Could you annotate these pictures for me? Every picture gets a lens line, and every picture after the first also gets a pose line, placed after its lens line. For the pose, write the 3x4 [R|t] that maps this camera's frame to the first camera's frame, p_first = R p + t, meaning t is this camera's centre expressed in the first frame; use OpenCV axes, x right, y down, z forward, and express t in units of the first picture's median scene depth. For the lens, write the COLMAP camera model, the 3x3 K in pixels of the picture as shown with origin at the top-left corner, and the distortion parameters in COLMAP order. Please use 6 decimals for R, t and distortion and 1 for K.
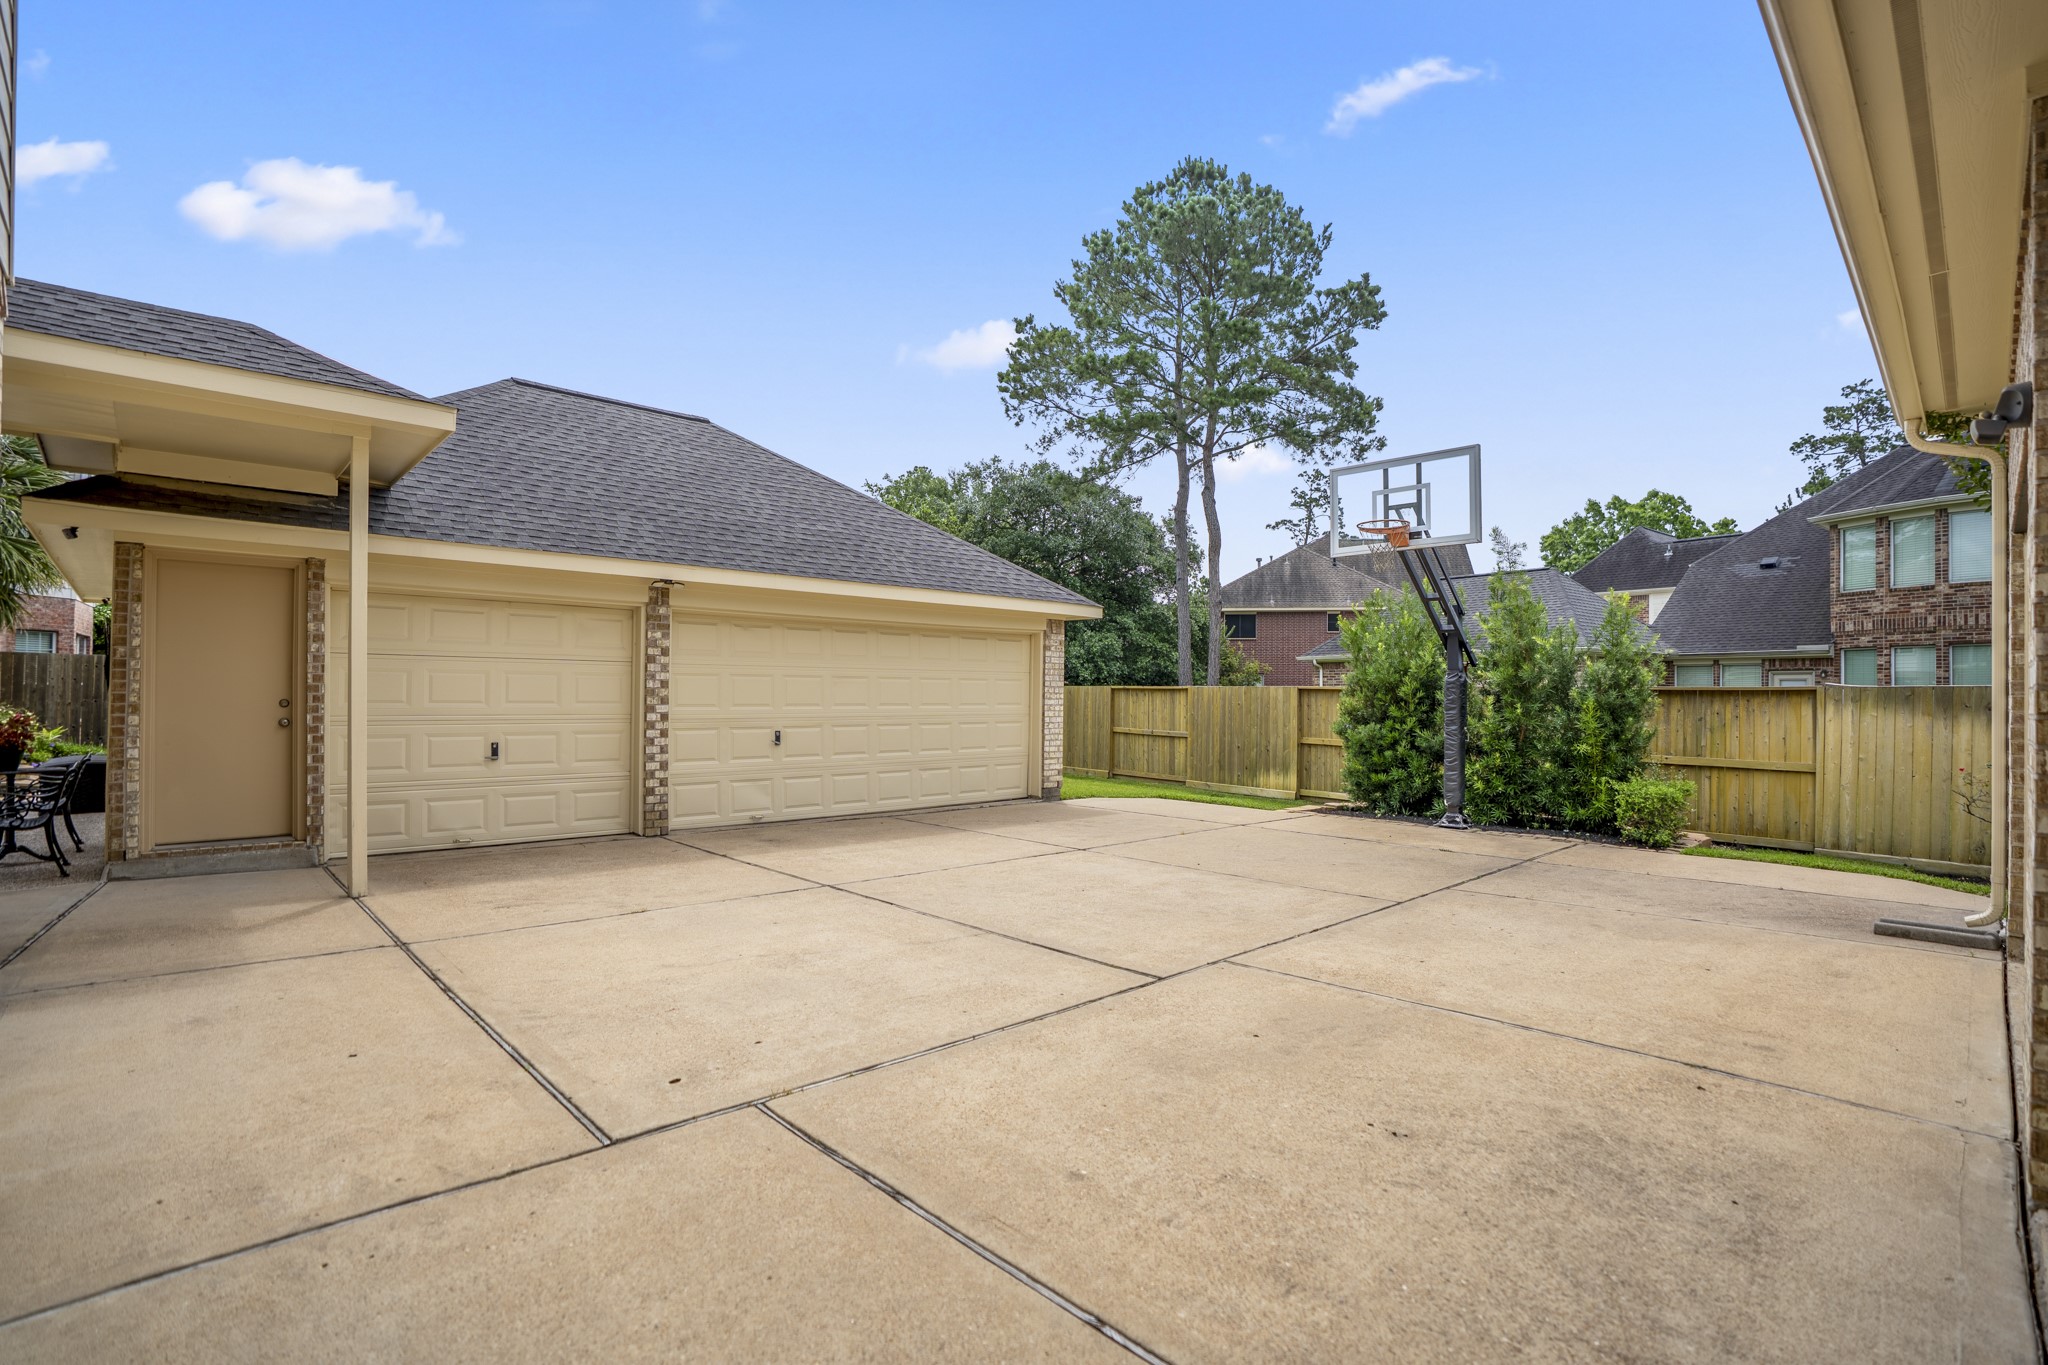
lens RADIAL K [[939.9, 0, 1036.4], [0, 939.9, 694.1], [0, 0, 1]] dist [-0.014702, 0.004201]
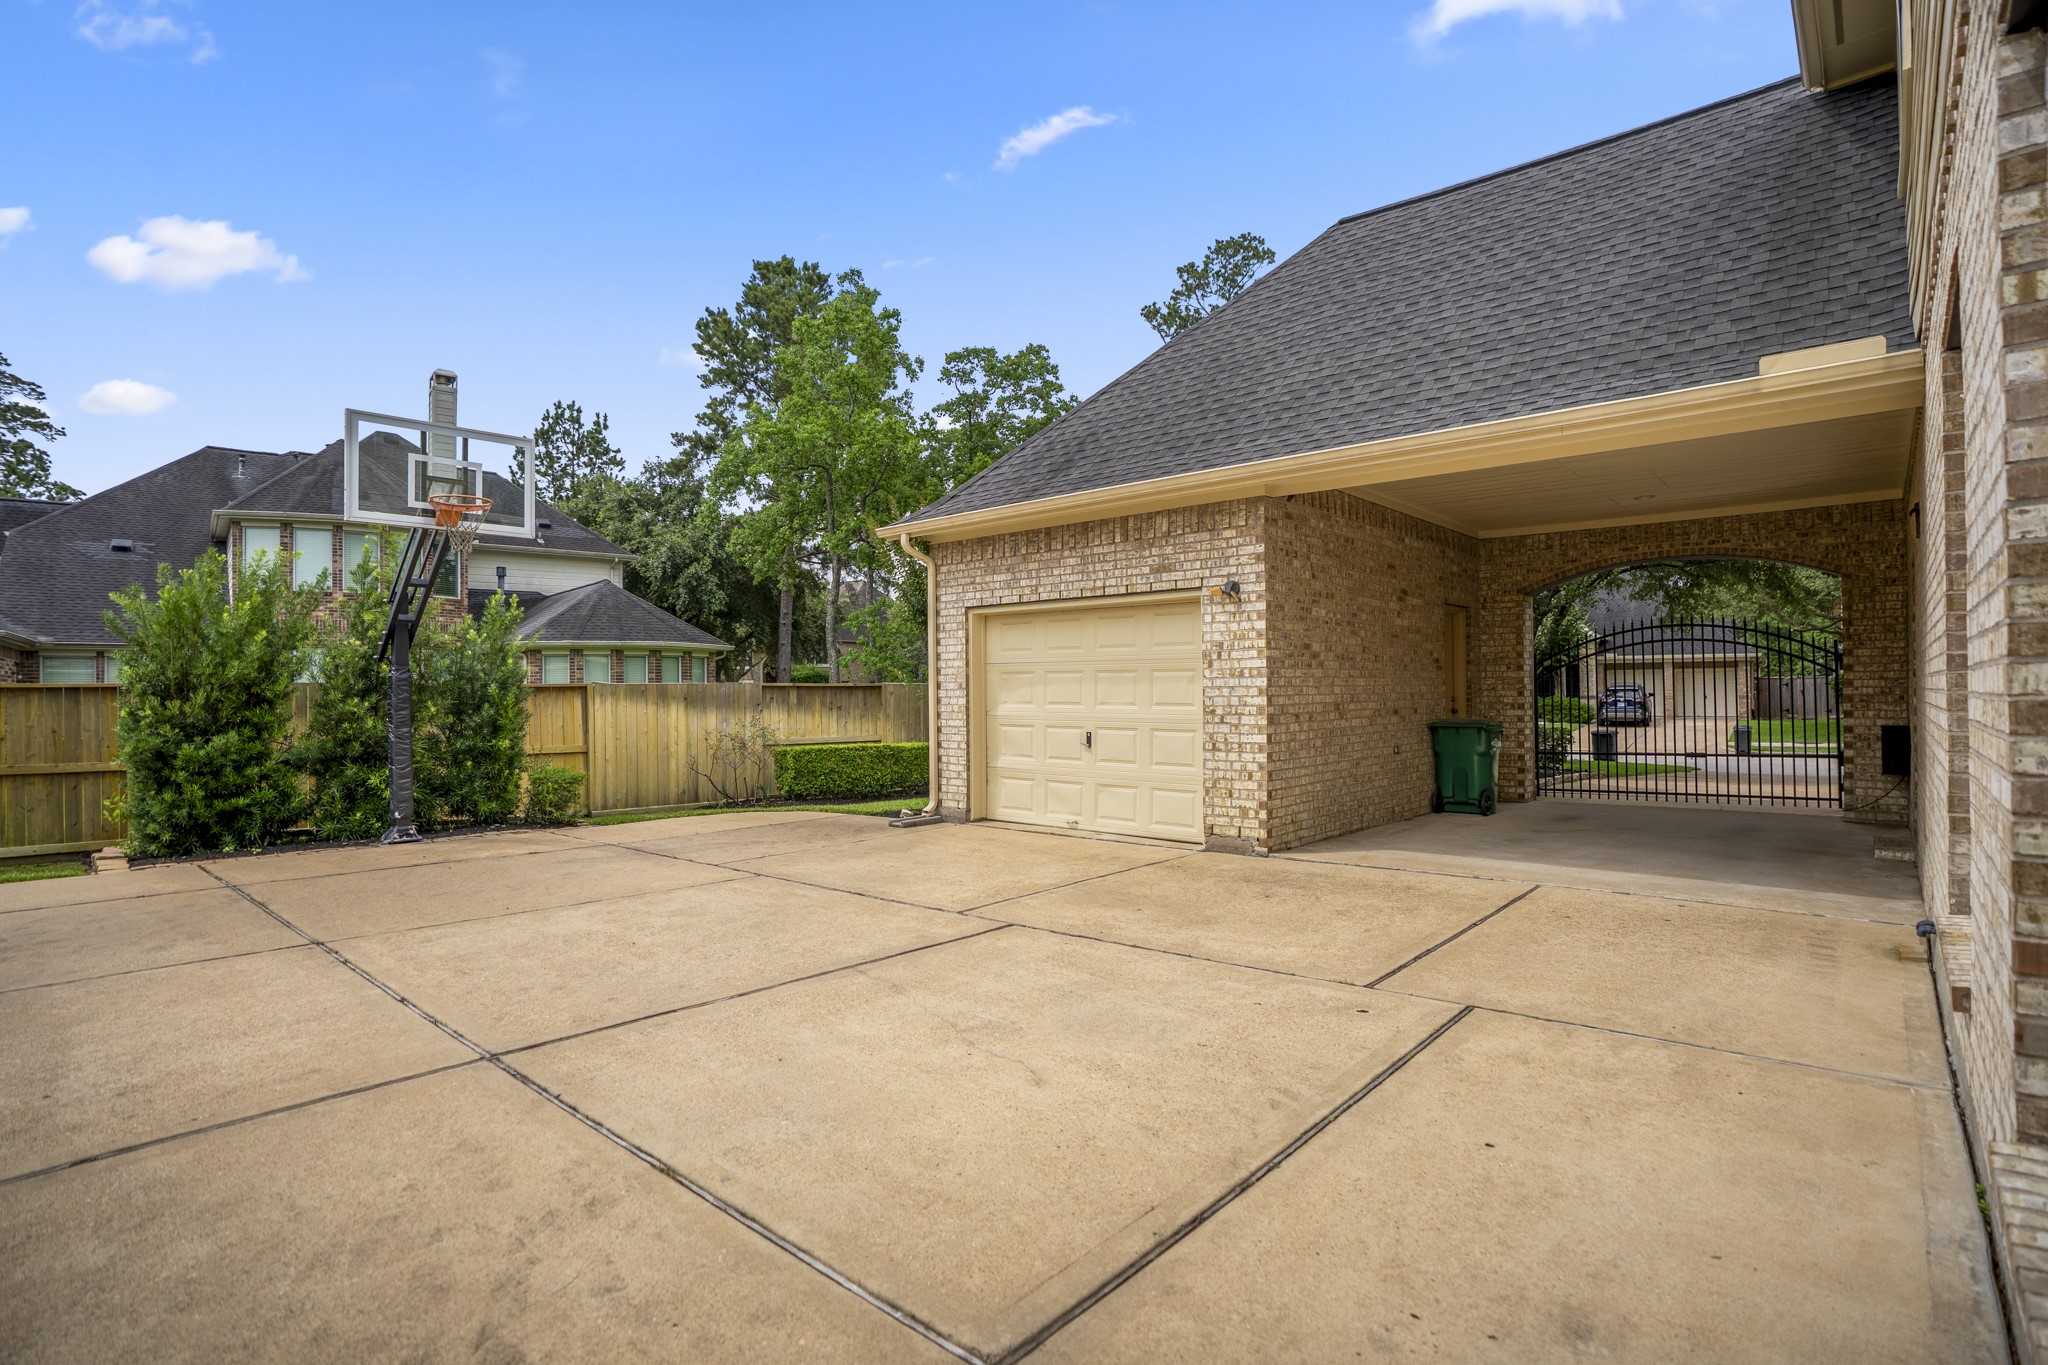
lens RADIAL K [[1011.0, 0, 1025.5], [0, 1011.0, 693.5], [0, 0, 1]] dist [-0.041233, -0.001131]
pose [[-0.094755, -0.002296, 0.995498, -1.288728], [0.000917, 0.999997, 0.002394, 0.007252], [-0.995500, 0.001140, -0.094753, 1.240703]]
